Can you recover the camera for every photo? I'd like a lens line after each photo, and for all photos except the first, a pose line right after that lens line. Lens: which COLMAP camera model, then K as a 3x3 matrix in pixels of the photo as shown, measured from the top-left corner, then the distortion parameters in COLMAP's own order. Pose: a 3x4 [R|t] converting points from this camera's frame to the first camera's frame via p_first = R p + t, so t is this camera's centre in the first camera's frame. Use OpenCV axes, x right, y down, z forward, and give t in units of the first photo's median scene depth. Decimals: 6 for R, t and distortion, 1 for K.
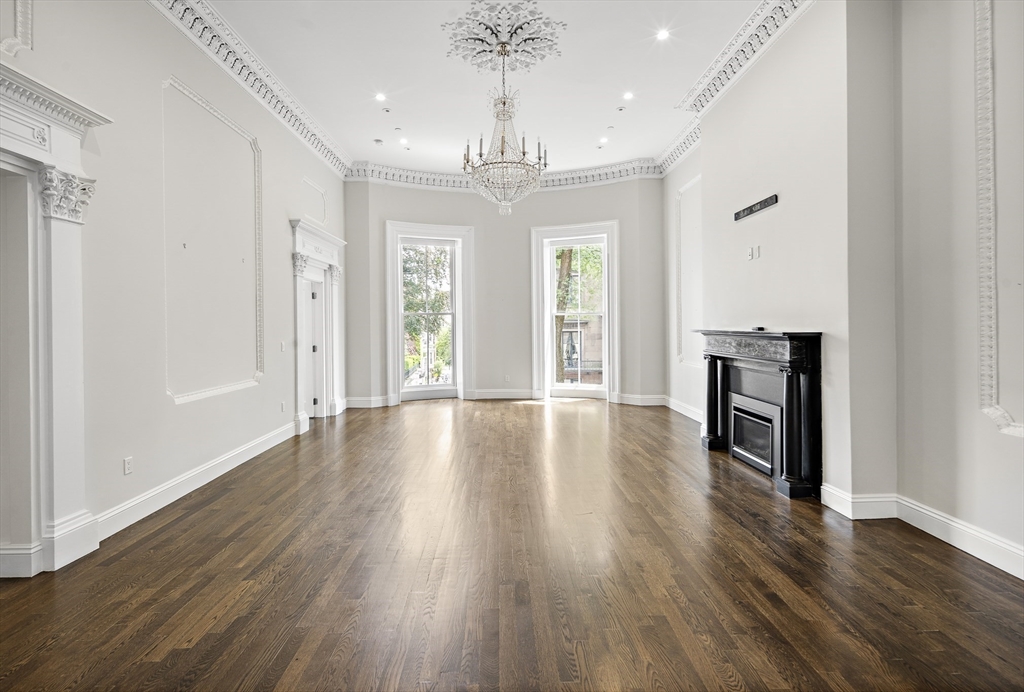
lens RADIAL K [[464.8, 0, 504.8], [0, 464.8, 323.8], [0, 0, 1]] dist [0.001524, -0.003604]
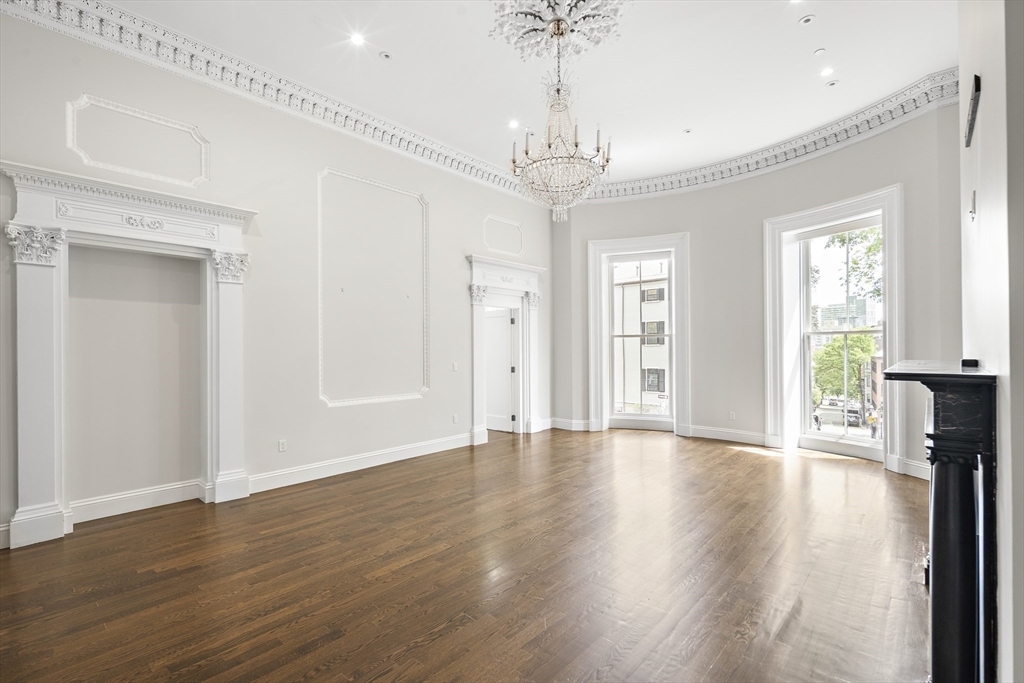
lens RADIAL K [[460.8, 0, 508.4], [0, 460.8, 345.8], [0, 0, 1]] dist [0.001130, -0.000630]
pose [[0.730026, 0.000888, -0.683419, 0.333892], [0.000704, 0.999998, 0.002051, -0.004679], [0.683419, -0.001979, 0.730024, 0.206915]]
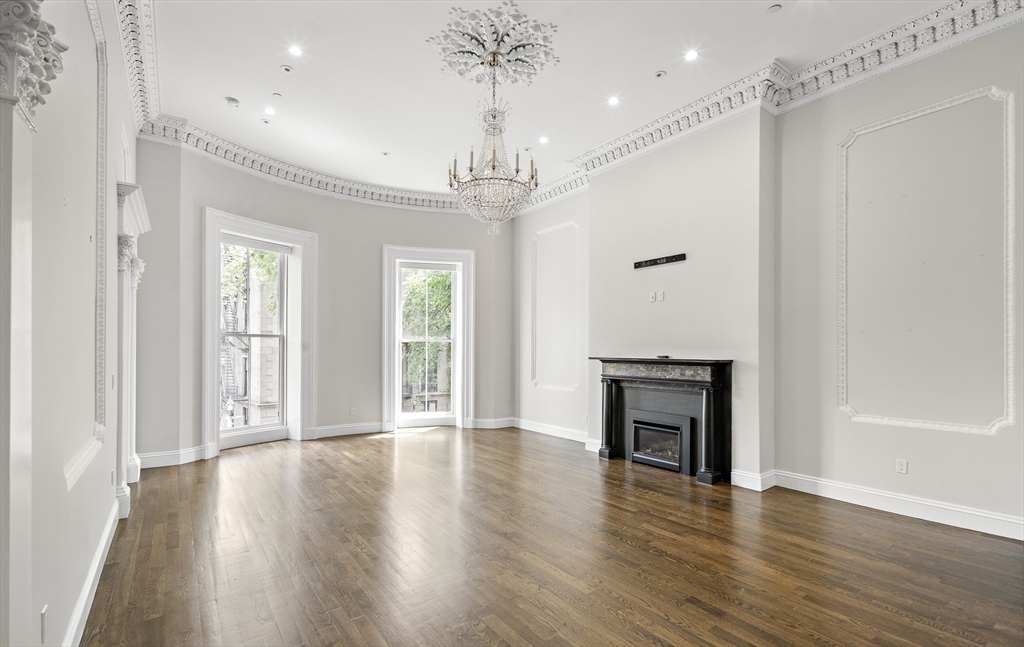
lens RADIAL K [[461.4, 0, 513.1], [0, 461.4, 347.5], [0, 0, 1]] dist [0.001836, 0.000149]
pose [[0.809317, 0.016429, 0.587142, -0.335175], [-0.012517, 0.999864, -0.010724, 0.002379], [-0.587239, 0.001330, 0.809413, 0.142918]]
